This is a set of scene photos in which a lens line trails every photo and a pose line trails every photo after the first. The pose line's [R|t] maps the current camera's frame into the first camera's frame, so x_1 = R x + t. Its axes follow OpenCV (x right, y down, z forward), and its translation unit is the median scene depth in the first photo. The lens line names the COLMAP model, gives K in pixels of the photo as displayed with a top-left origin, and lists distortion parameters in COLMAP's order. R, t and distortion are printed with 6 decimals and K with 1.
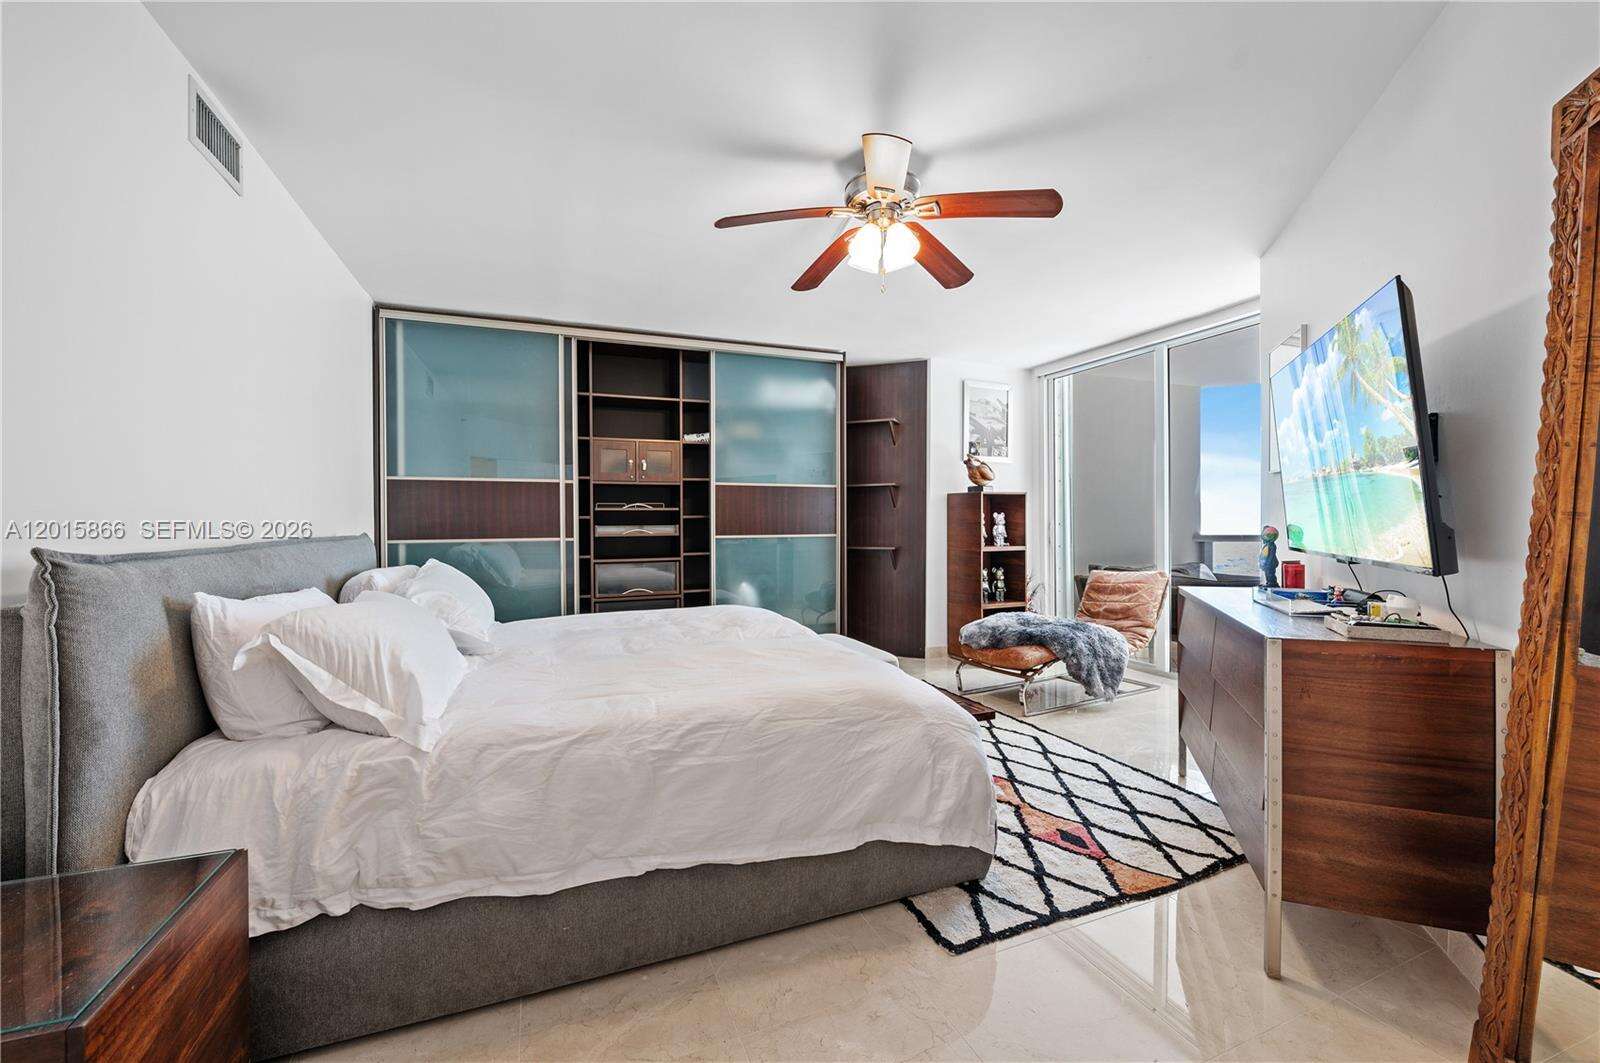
lens RADIAL K [[646.7, 0, 803.7], [0, 646.7, 521.2], [0, 0, 1]] dist [-0.000643, 0.000065]
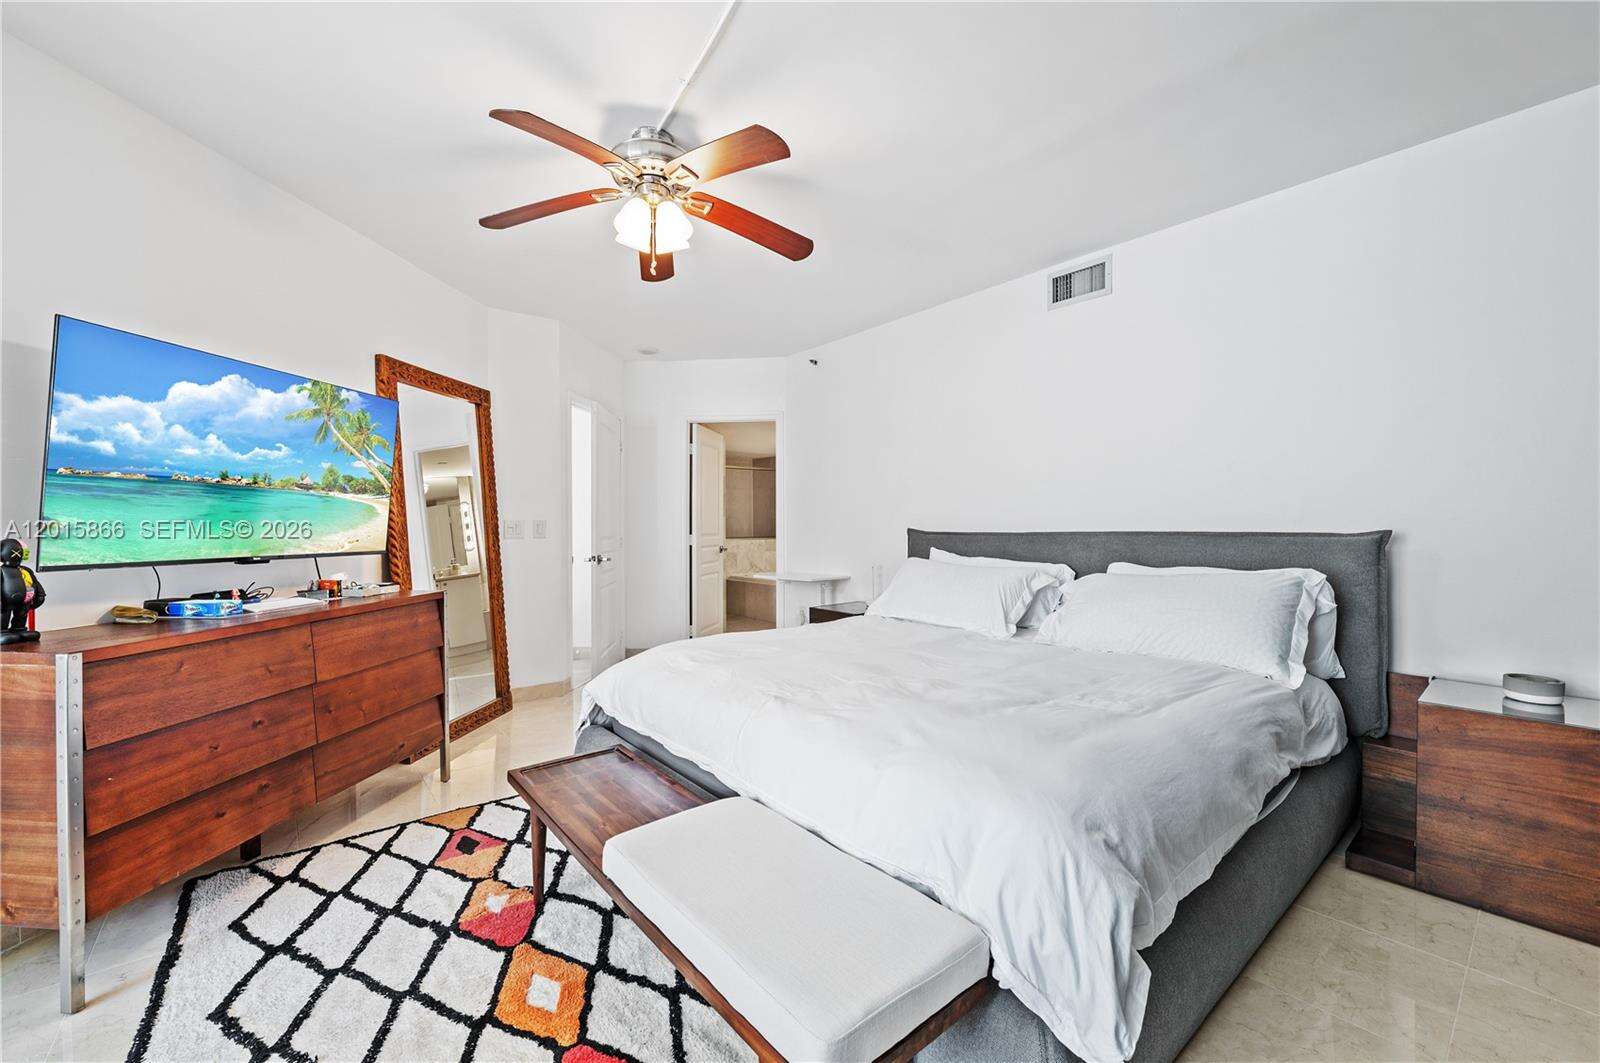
lens RADIAL K [[646.7, 0, 803.7], [0, 646.7, 521.2], [0, 0, 1]] dist [-0.000643, 0.000065]
pose [[-0.957201, 0.006229, -0.289356, 0.189373], [0.006093, 0.999981, 0.001370, -0.006782], [0.289359, -0.000452, -0.957221, 1.949968]]
